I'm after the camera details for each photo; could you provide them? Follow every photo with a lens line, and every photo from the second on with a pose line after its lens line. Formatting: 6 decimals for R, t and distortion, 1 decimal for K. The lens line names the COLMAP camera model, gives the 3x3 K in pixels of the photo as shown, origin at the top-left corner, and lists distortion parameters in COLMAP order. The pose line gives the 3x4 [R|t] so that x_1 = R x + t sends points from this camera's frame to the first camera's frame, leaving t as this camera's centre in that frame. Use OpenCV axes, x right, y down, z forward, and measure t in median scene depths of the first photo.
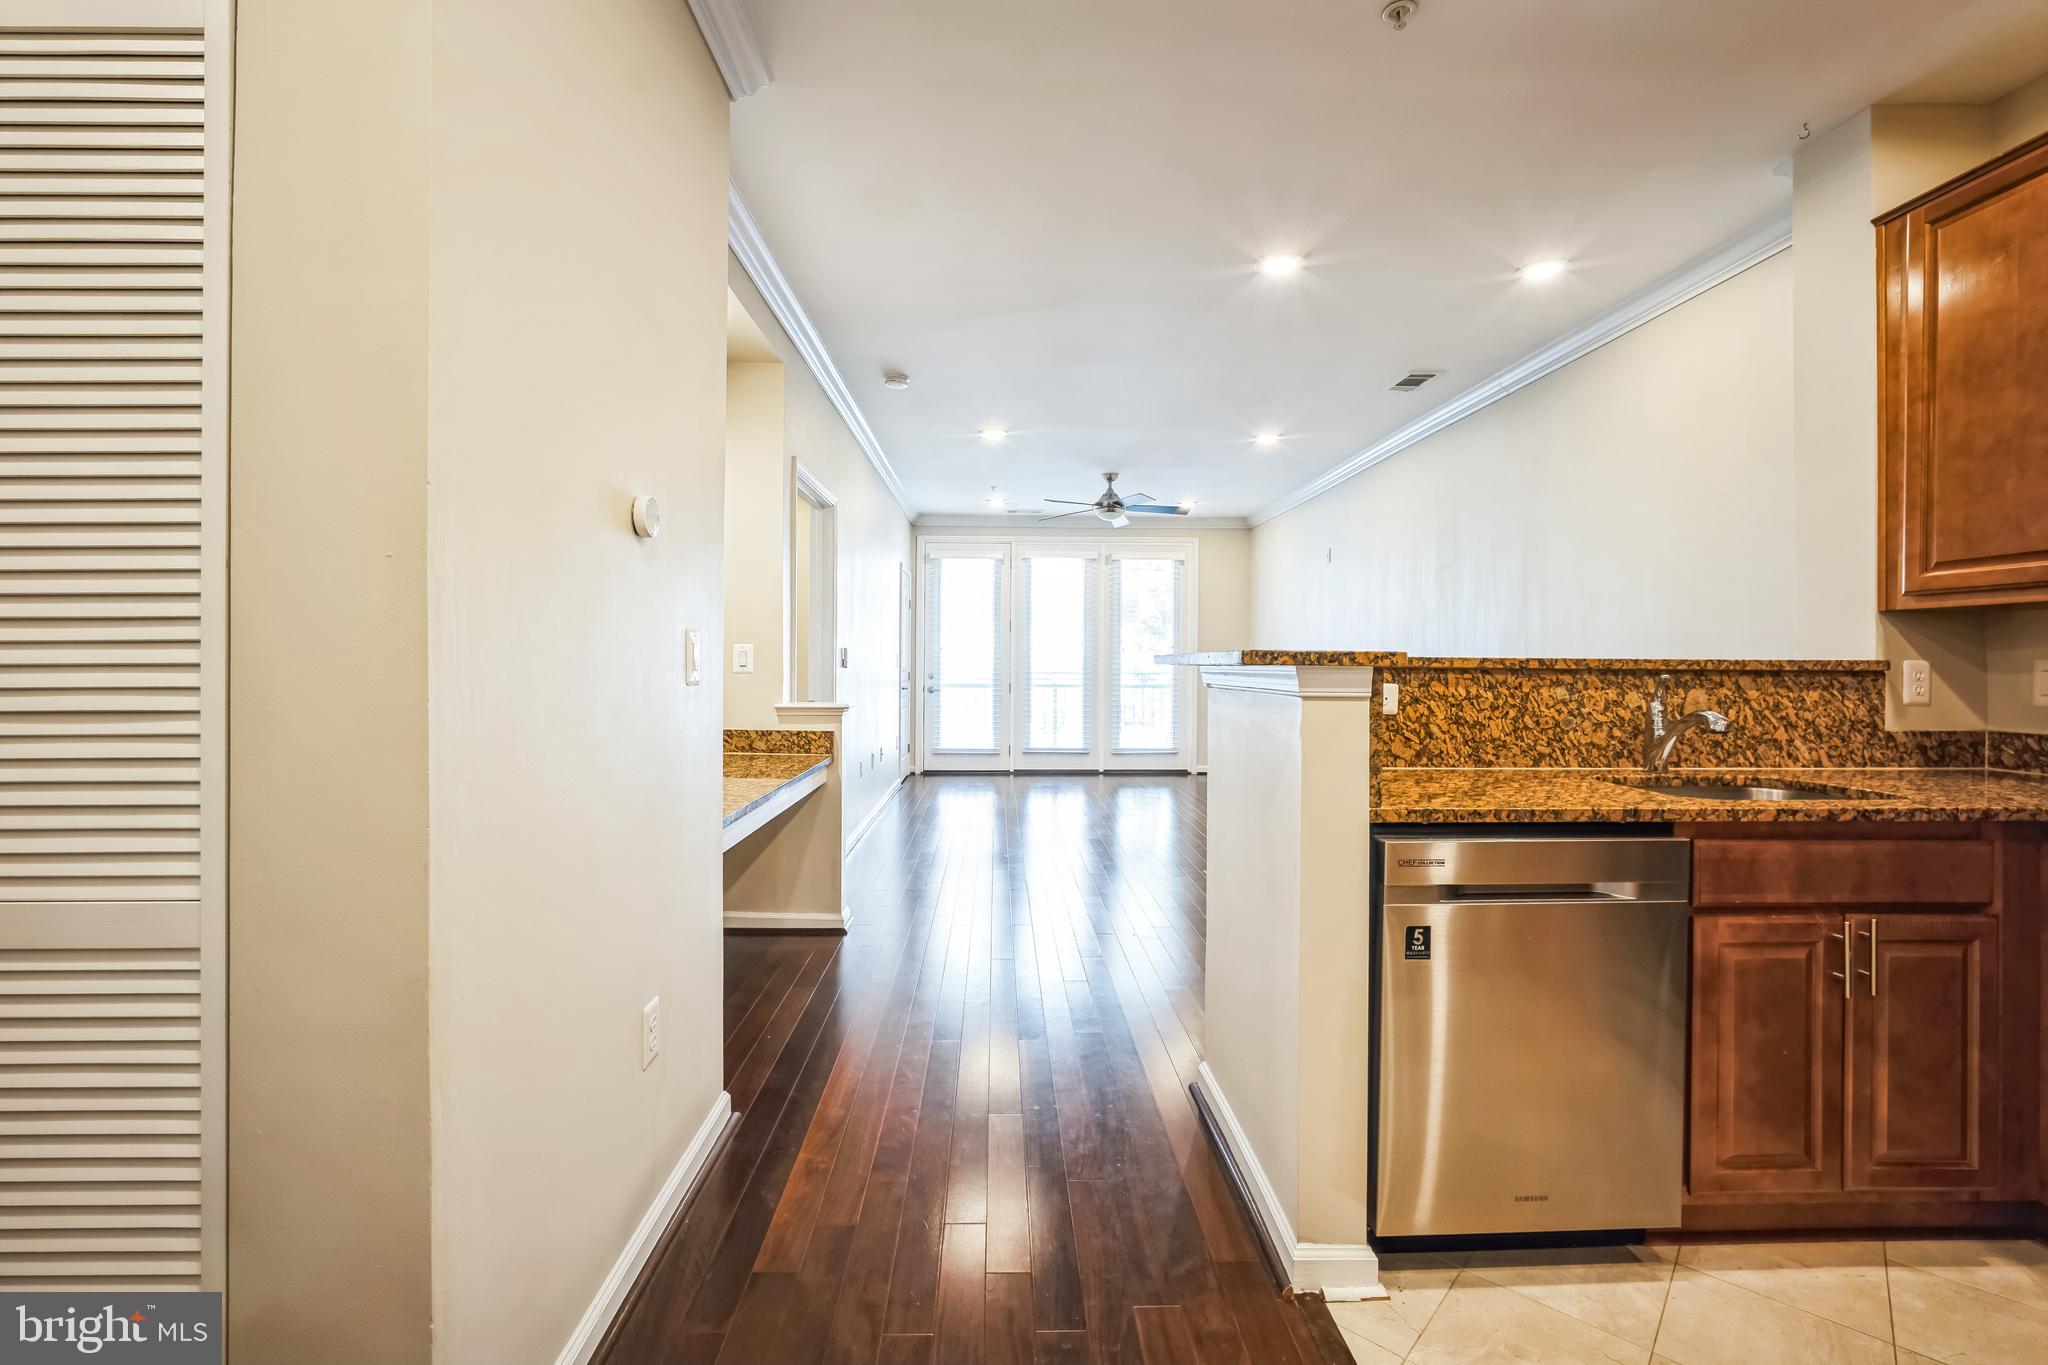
lens RADIAL K [[889.6, 0, 1028.7], [0, 889.6, 667.9], [0, 0, 1]] dist [-0.038399, 0.017459]
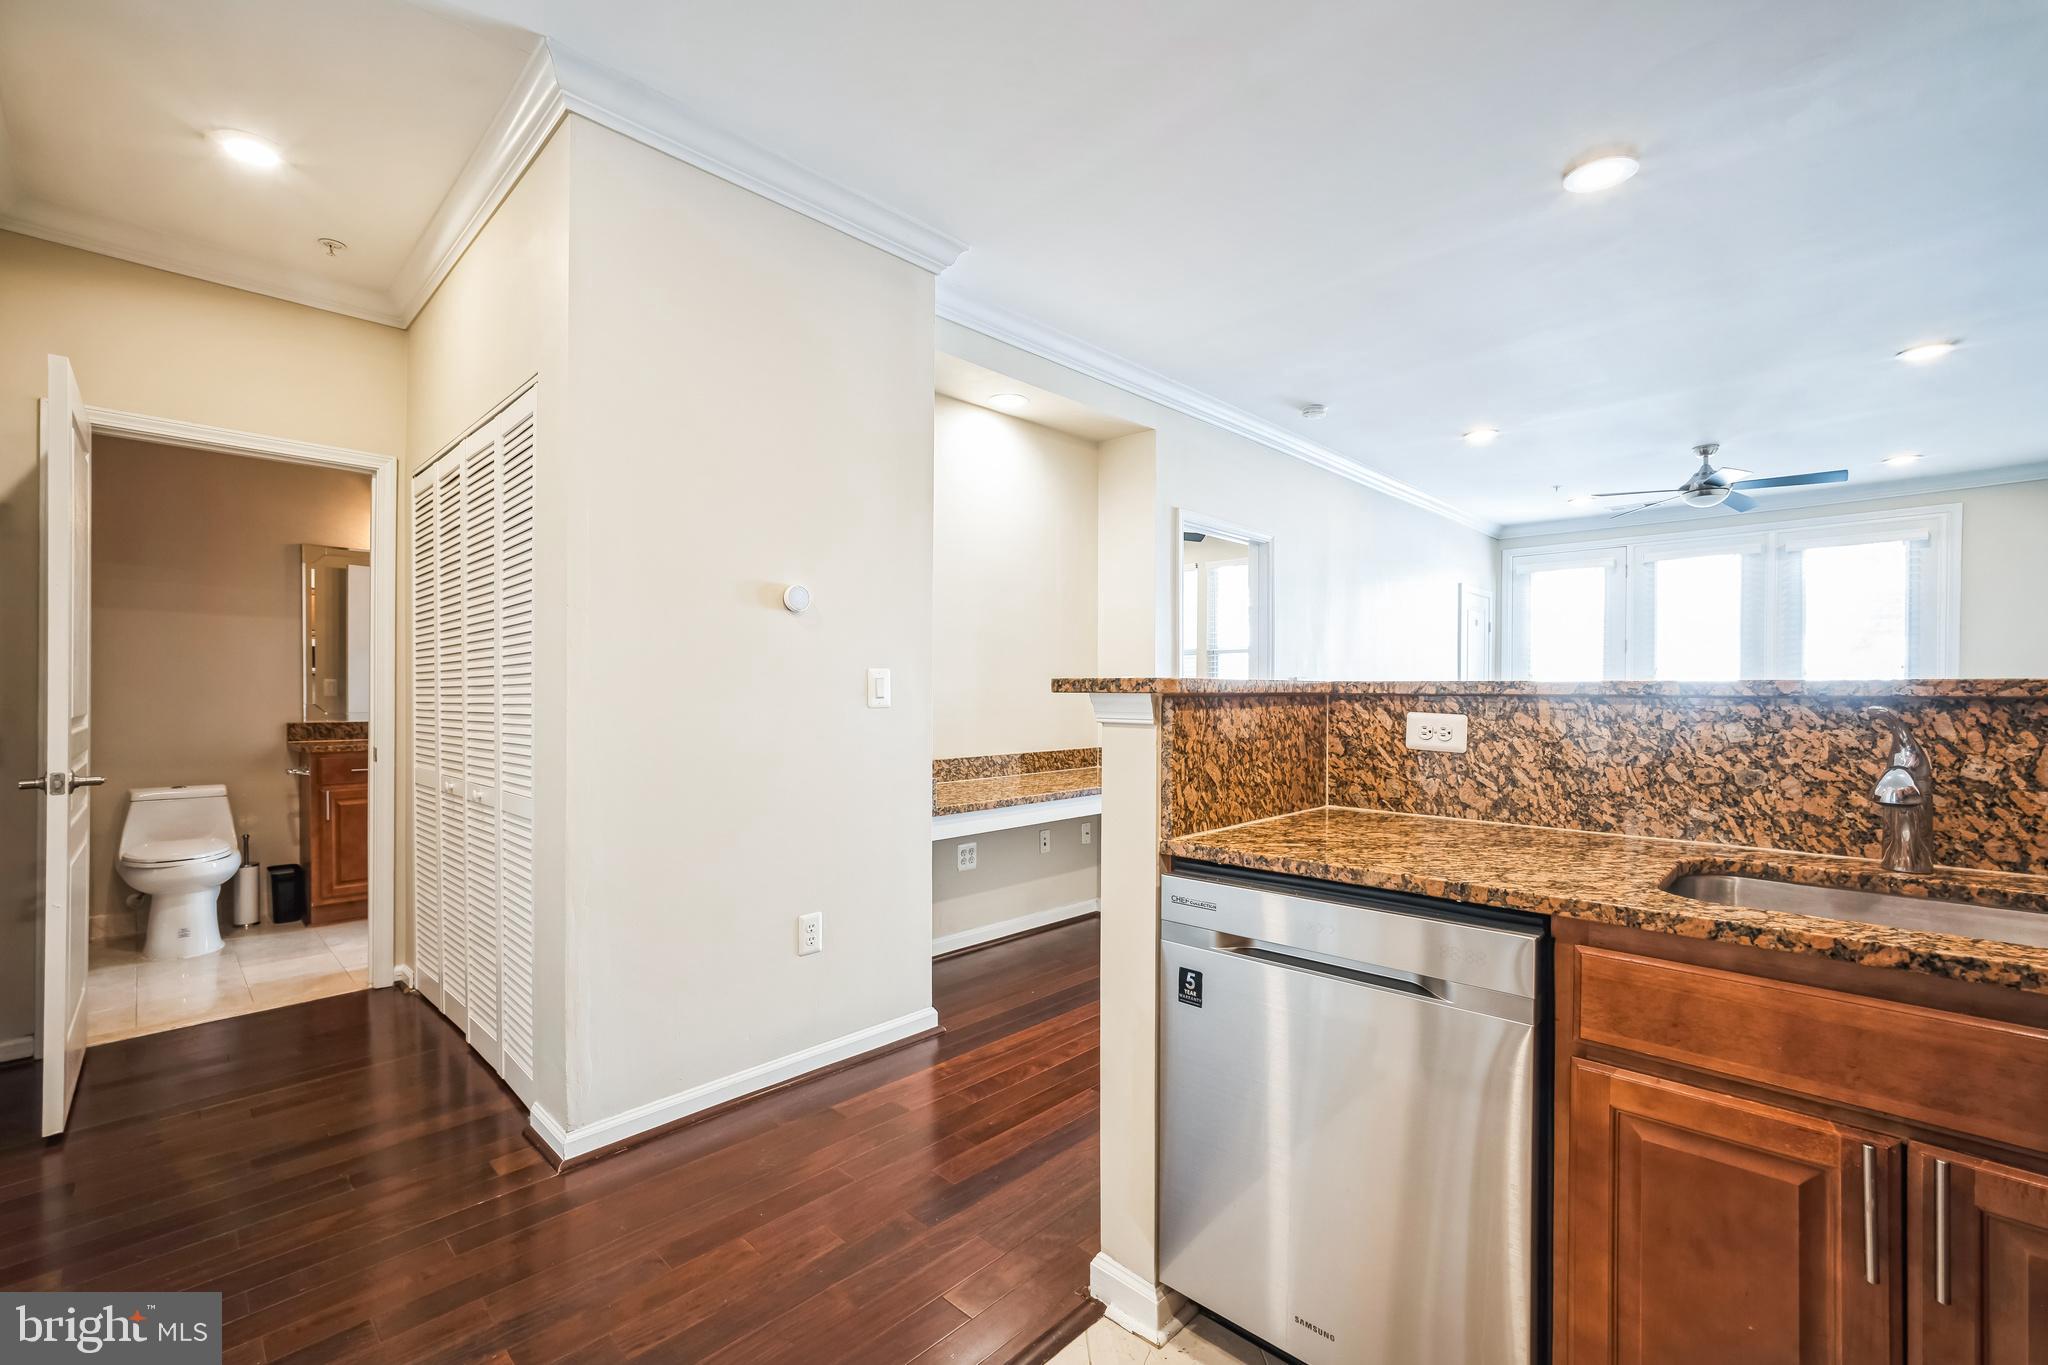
lens RADIAL K [[877.3, 0, 1023.5], [0, 877.3, 695.4], [0, 0, 1]] dist [-0.035822, 0.020294]
pose [[0.692505, -0.000824, -0.721412, 0.702717], [-0.000767, 0.999998, -0.001879, 0.002171], [0.721412, 0.001854, 0.692503, 0.160282]]
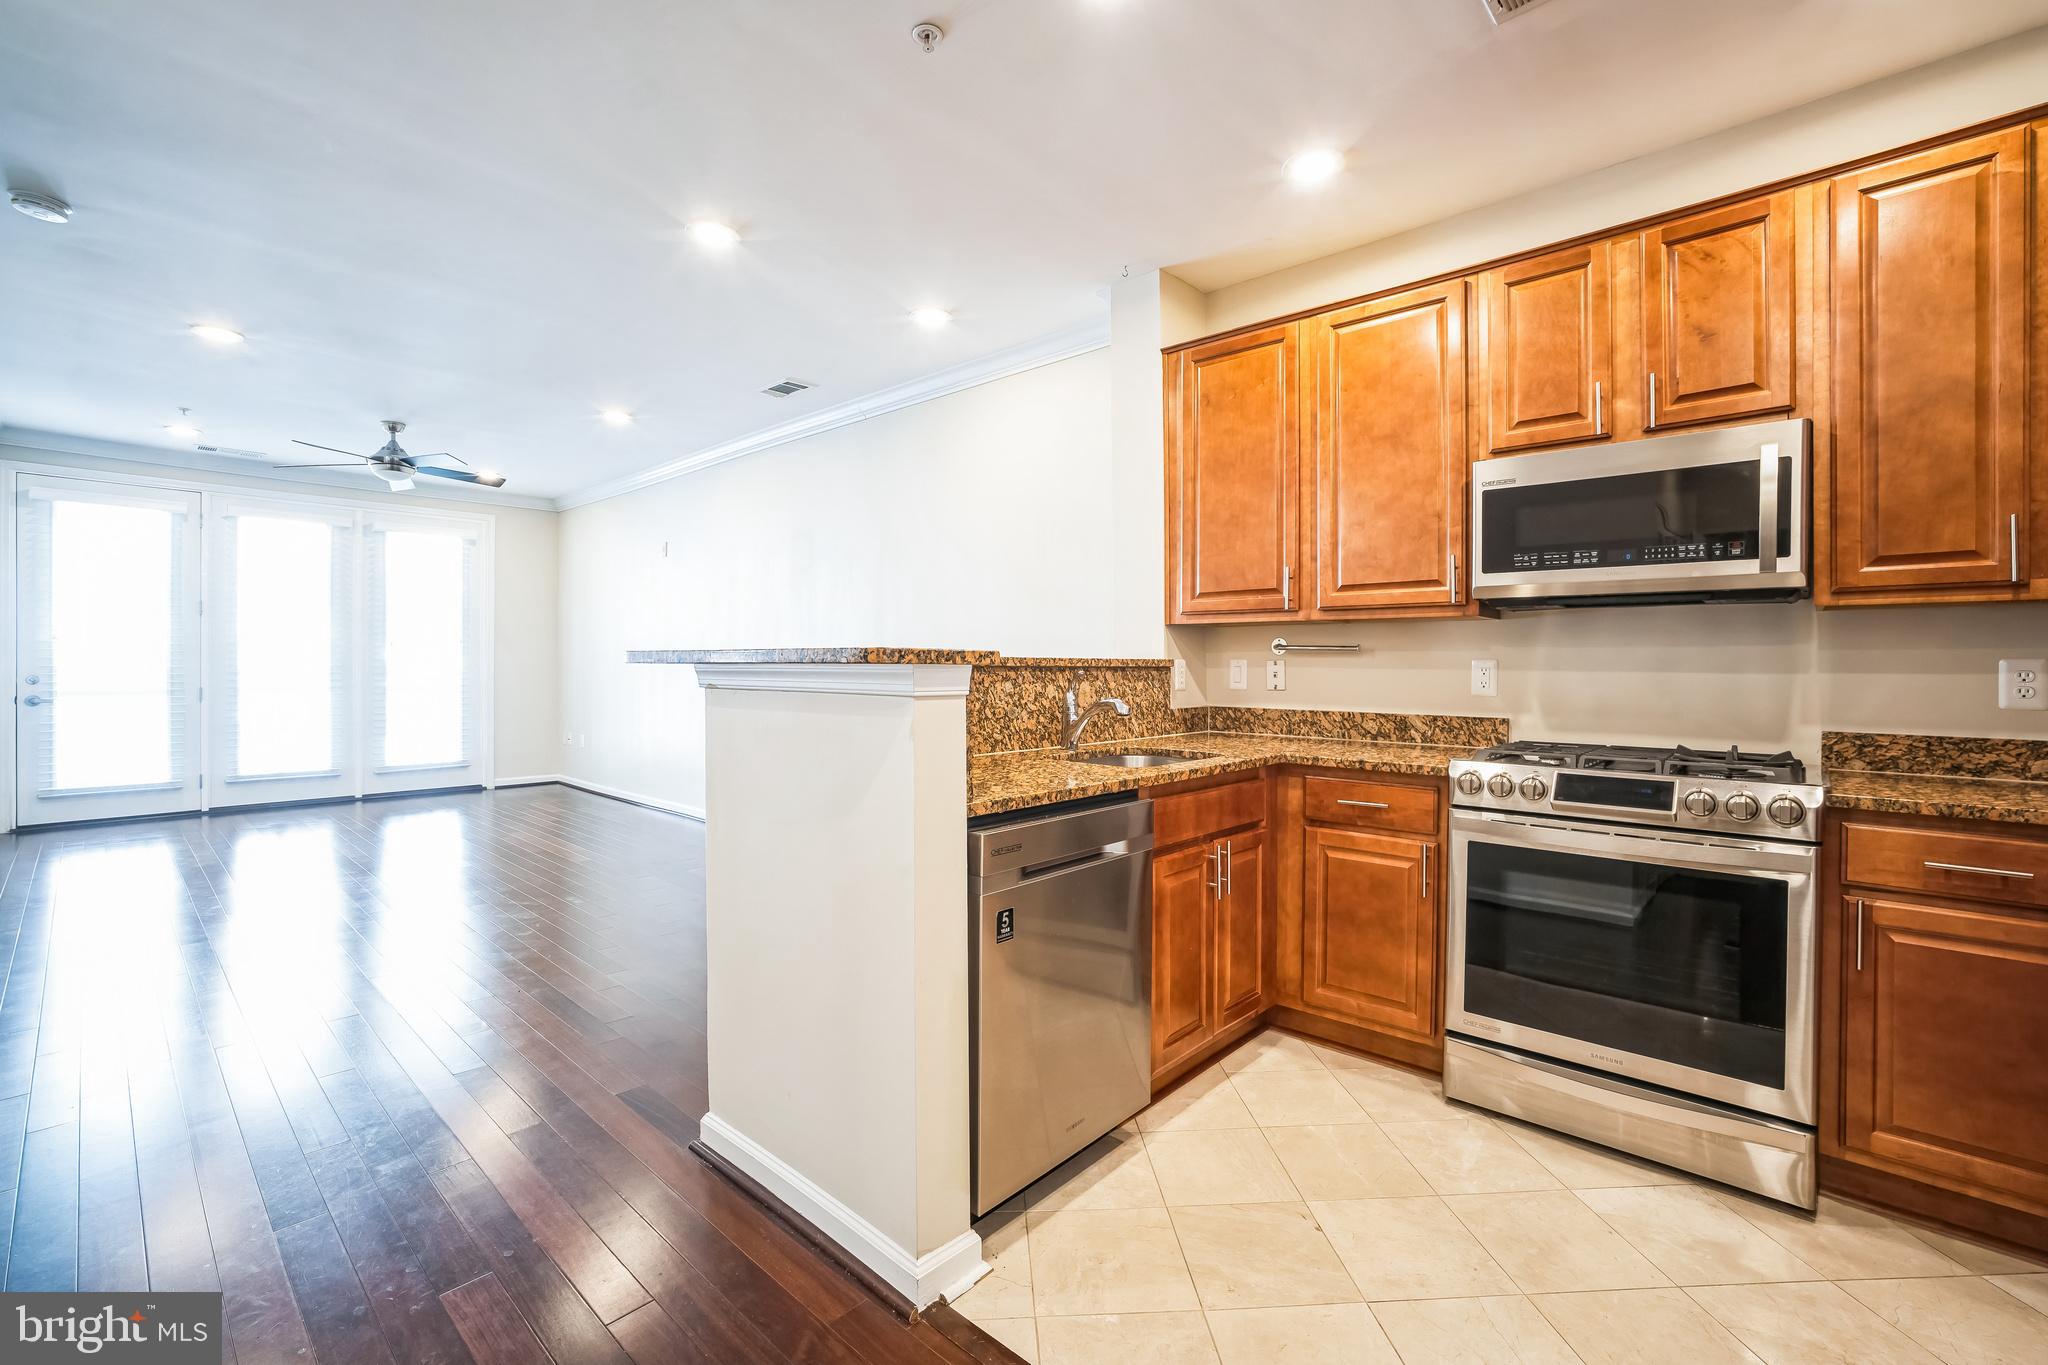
lens RADIAL K [[868.3, 0, 1027.9], [0, 868.3, 672.1], [0, 0, 1]] dist [-0.037098, 0.015024]
pose [[0.695287, -0.008102, 0.718687, -0.201406], [0.002360, 0.999957, 0.008989, -0.001389], [-0.718729, -0.004554, 0.695276, 0.183398]]
